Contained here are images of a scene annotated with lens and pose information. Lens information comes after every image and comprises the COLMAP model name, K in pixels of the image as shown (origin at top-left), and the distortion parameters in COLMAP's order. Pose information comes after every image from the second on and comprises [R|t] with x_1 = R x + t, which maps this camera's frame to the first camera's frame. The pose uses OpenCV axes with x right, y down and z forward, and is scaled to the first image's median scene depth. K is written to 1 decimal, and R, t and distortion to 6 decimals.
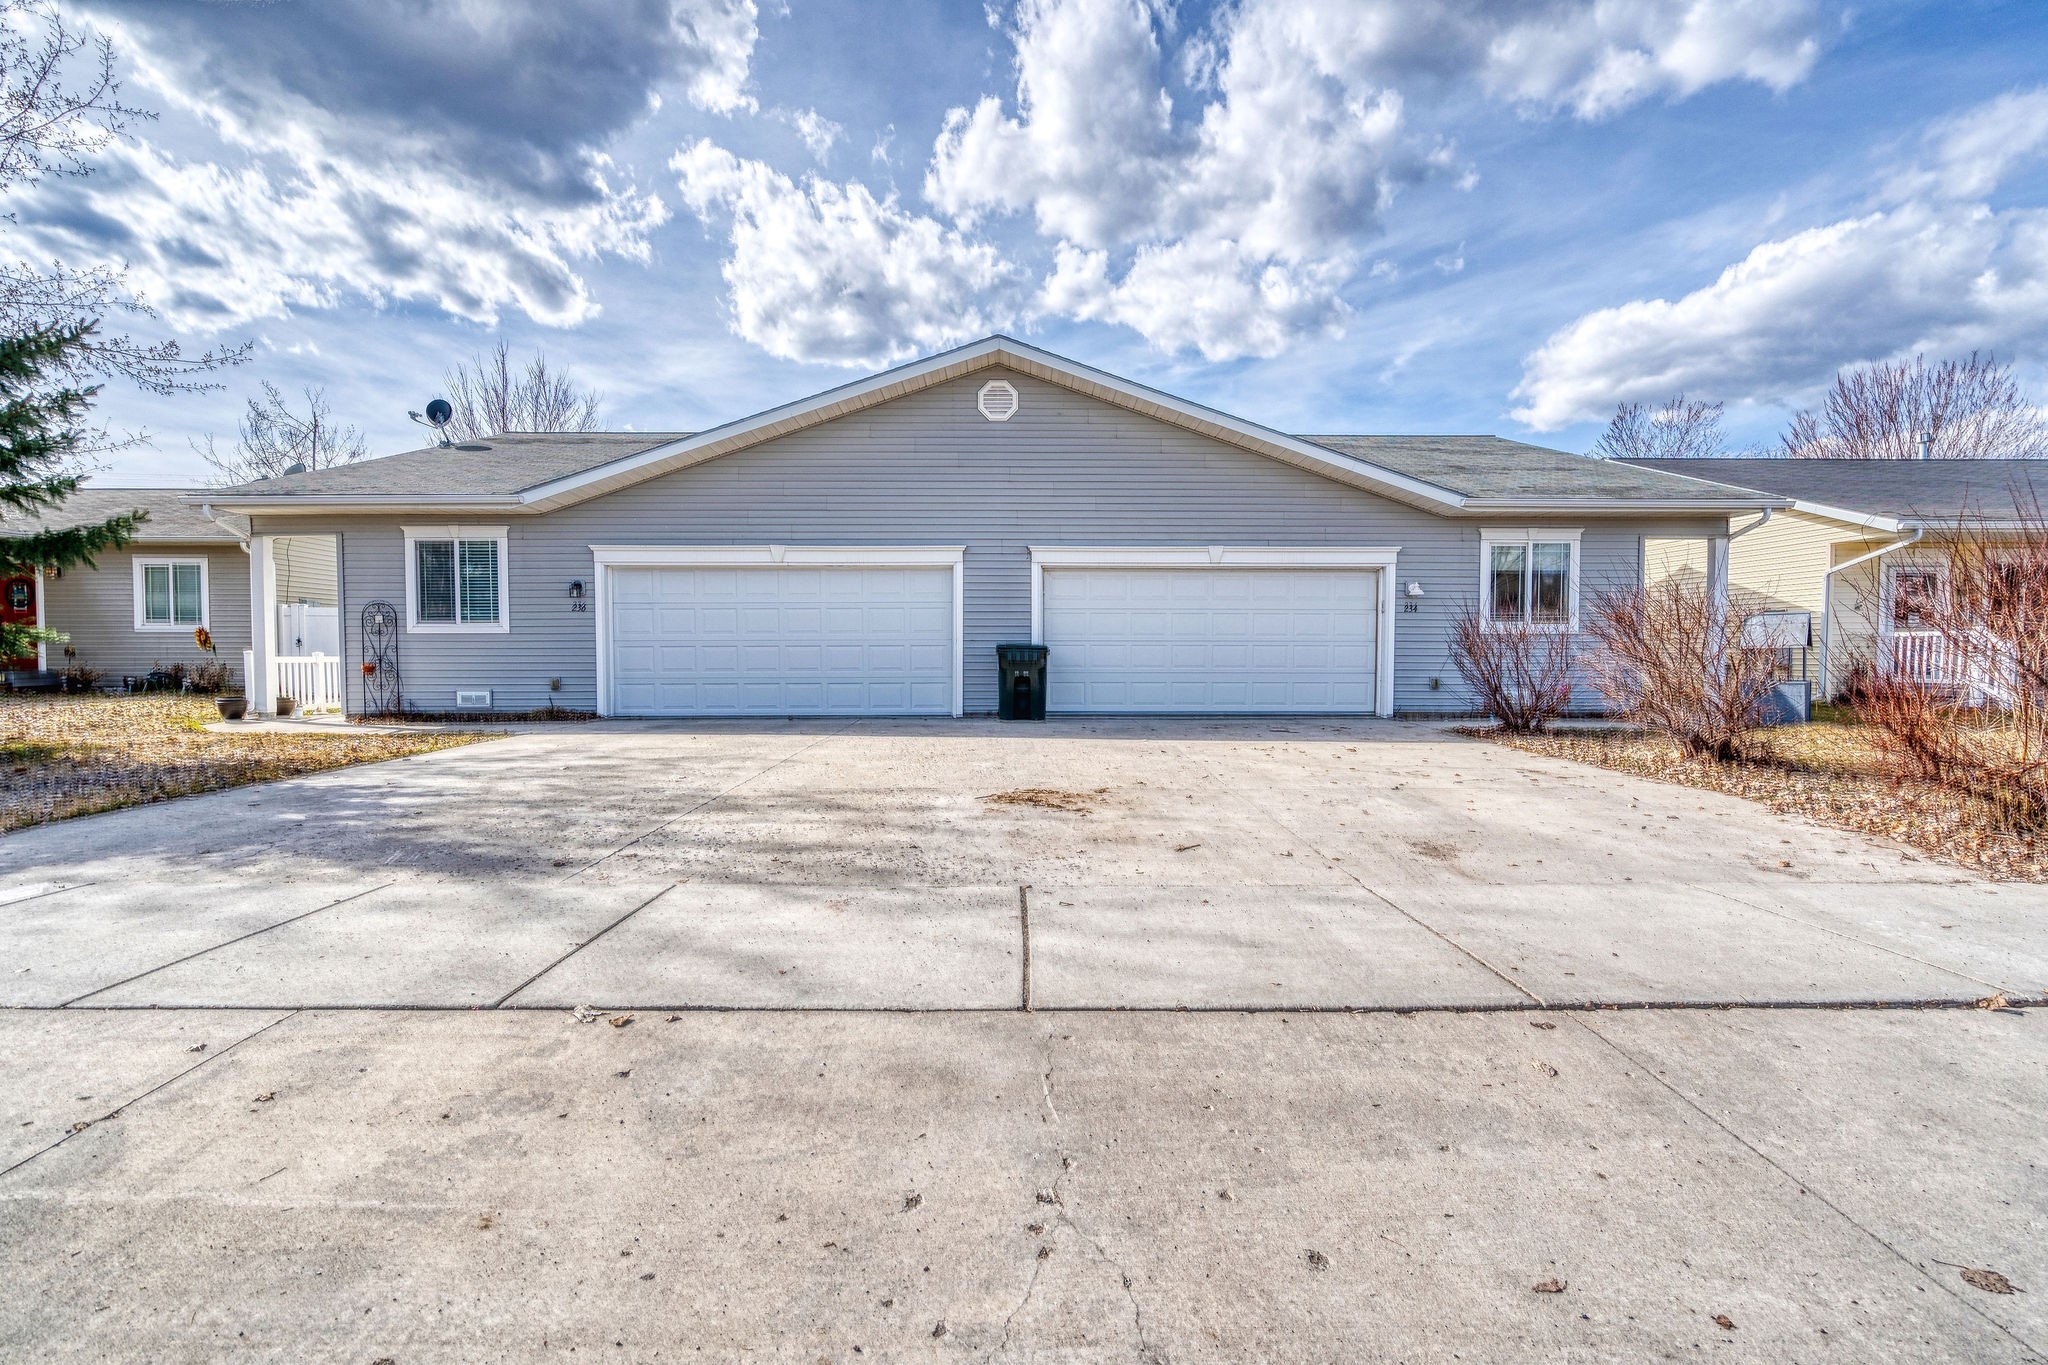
lens RADIAL K [[954.6, 0, 1031.1], [0, 954.6, 653.6], [0, 0, 1]] dist [-0.001469, 0.000610]
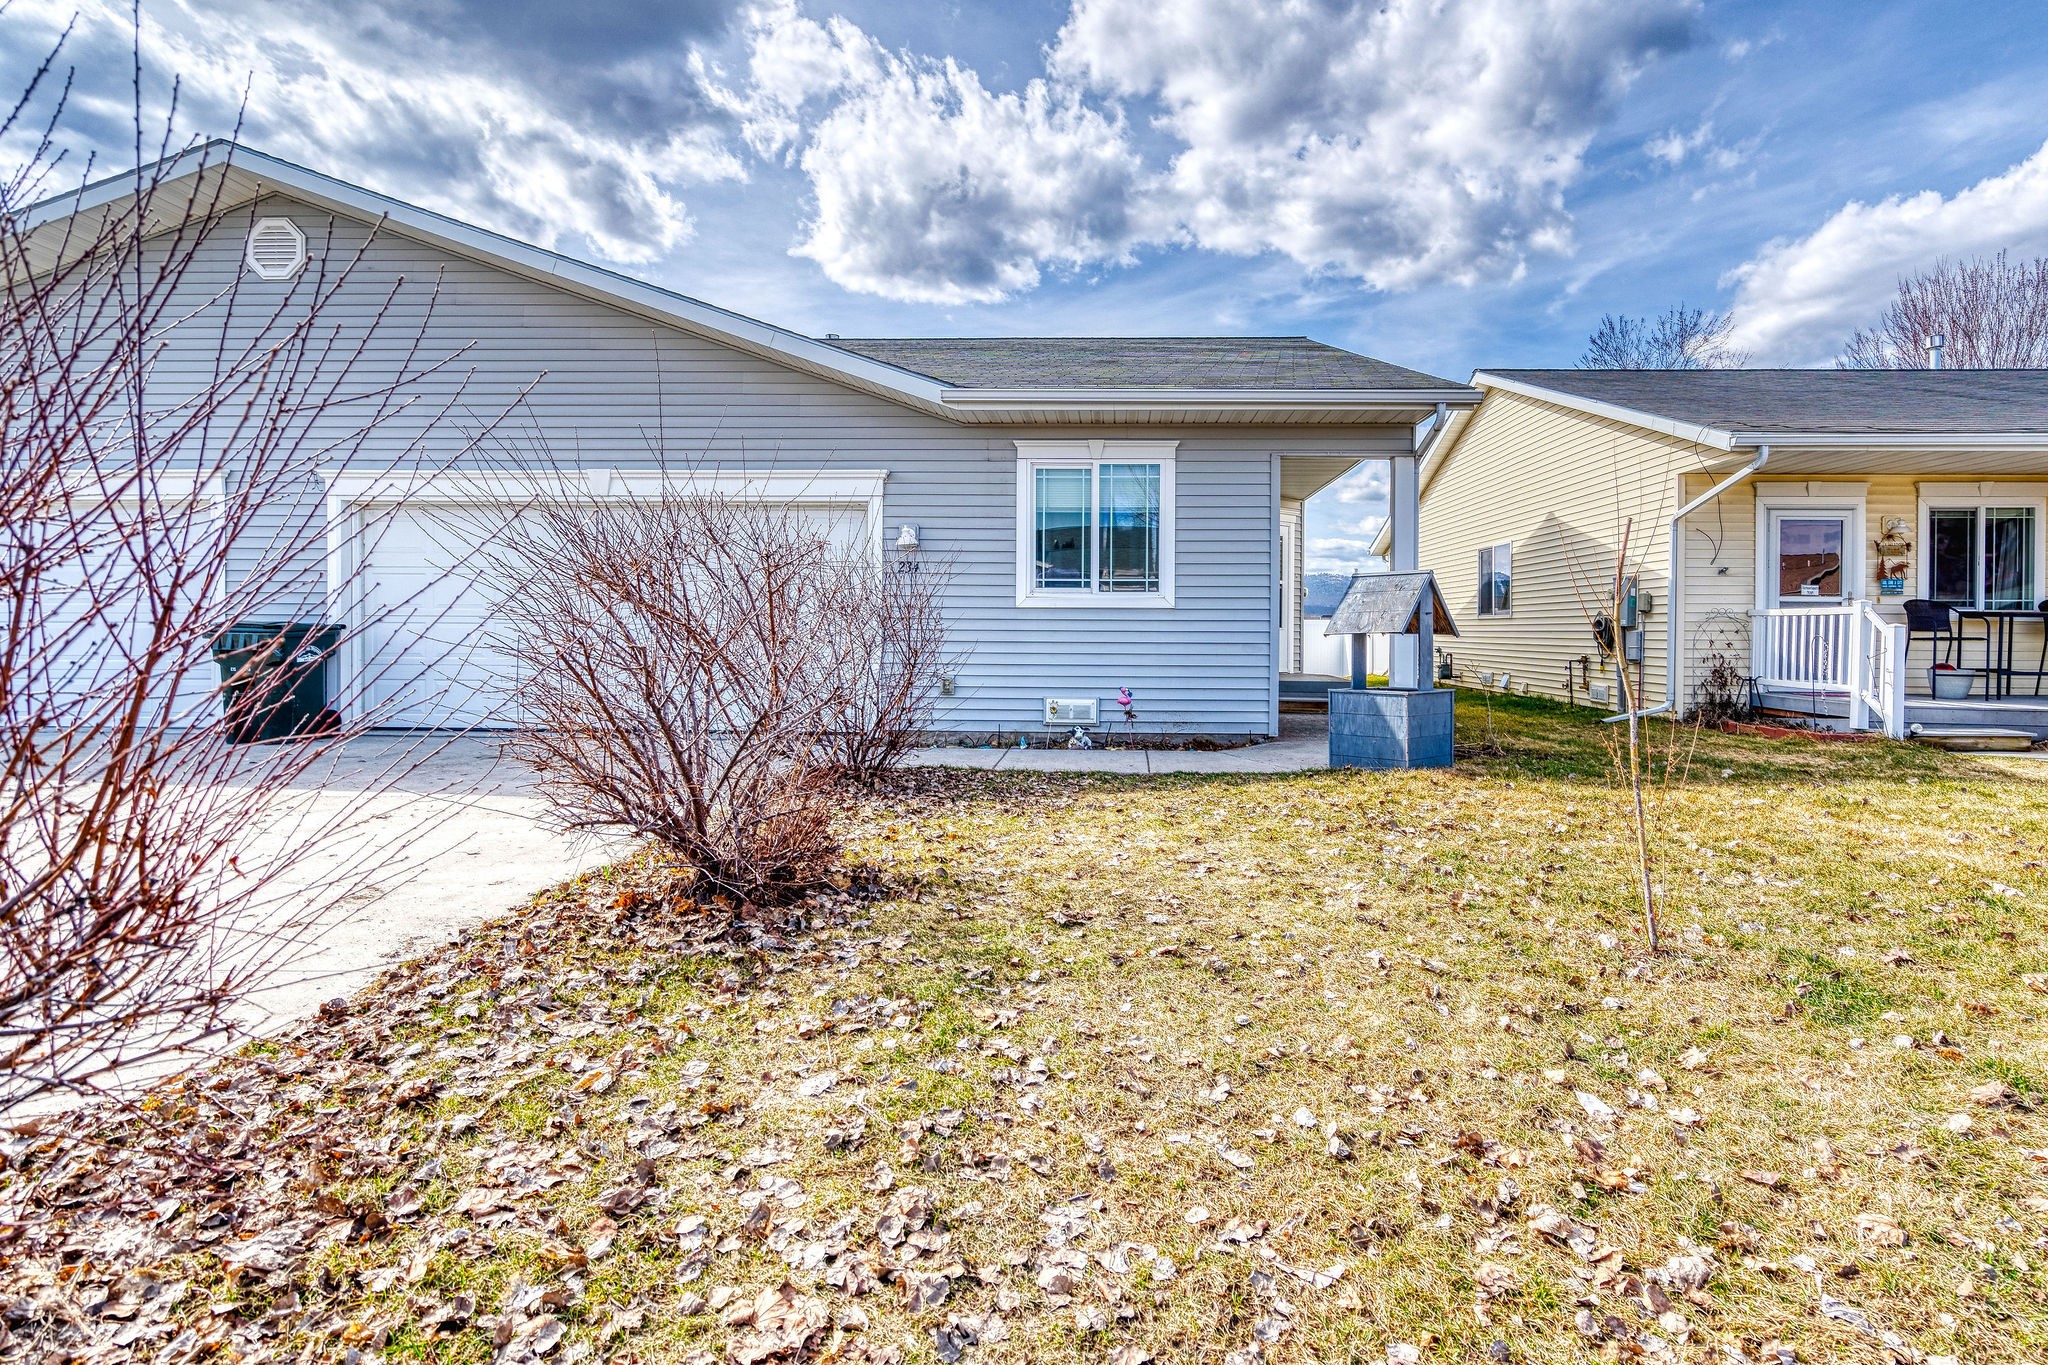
lens RADIAL K [[954.6, 0, 1031.1], [0, 954.6, 653.6], [0, 0, 1]] dist [-0.001469, 0.000610]
pose [[0.998445, 0.006354, -0.055383, 0.520259], [-0.005752, 0.999923, 0.011011, 0.002265], [0.055448, -0.010675, 0.998404, 0.371868]]
